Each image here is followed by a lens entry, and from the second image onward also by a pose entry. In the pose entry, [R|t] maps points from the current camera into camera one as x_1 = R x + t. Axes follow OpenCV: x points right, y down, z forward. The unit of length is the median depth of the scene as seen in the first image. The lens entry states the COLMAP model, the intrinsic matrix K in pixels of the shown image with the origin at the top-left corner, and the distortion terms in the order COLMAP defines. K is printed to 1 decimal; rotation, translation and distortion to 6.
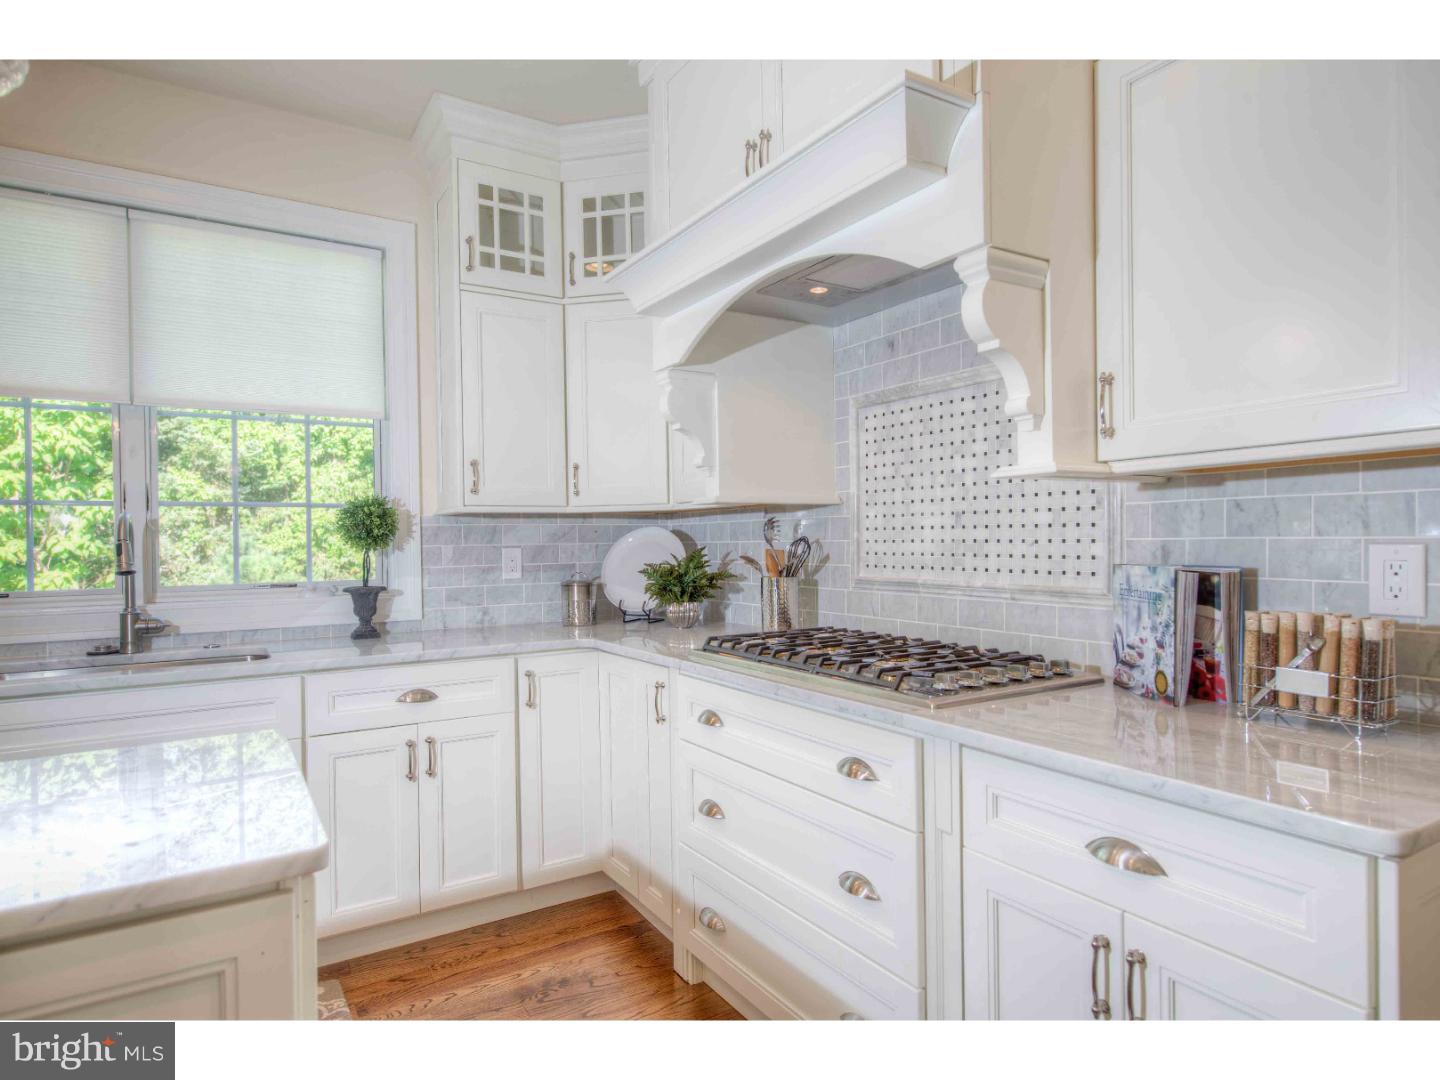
lens RADIAL K [[820.3, 0, 720.0], [0, 820.3, 540.0], [0, 0, 1]] dist [0.004259, 0.002622]
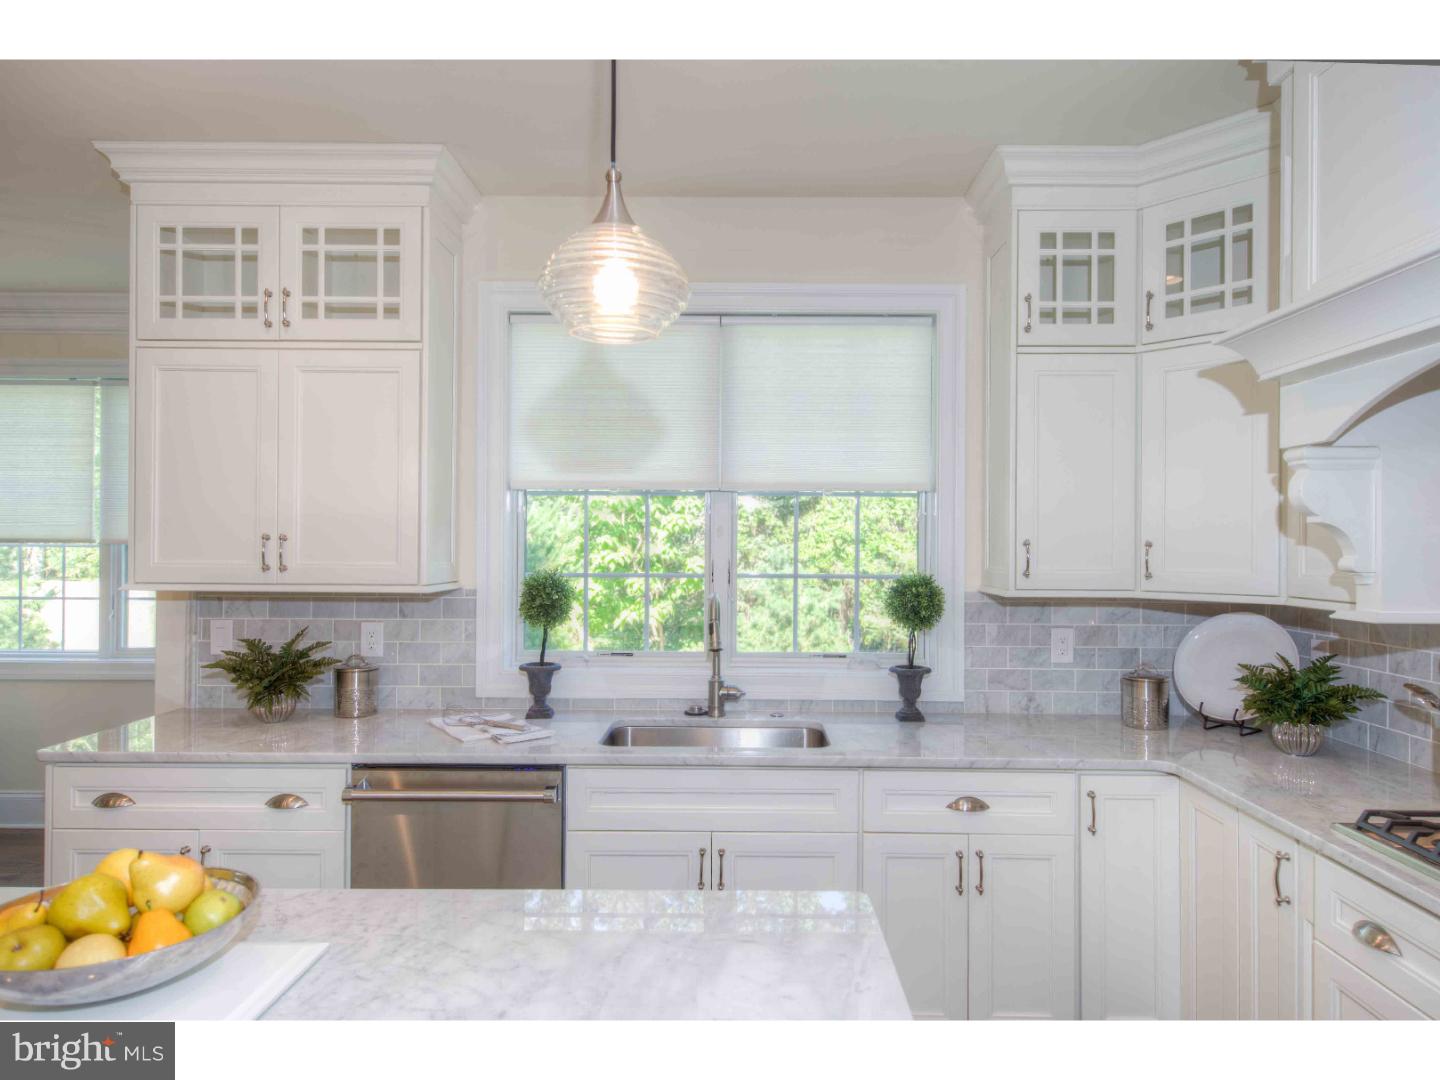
lens RADIAL K [[829.9, 0, 720.0], [0, 829.9, 540.0], [0, 0, 1]] dist [-0.005405, -0.002278]
pose [[0.832873, 0.024886, -0.552905, -0.073335], [-0.021909, 0.999688, 0.011993, -0.095751], [0.553031, 0.002125, 0.833158, 0.046298]]
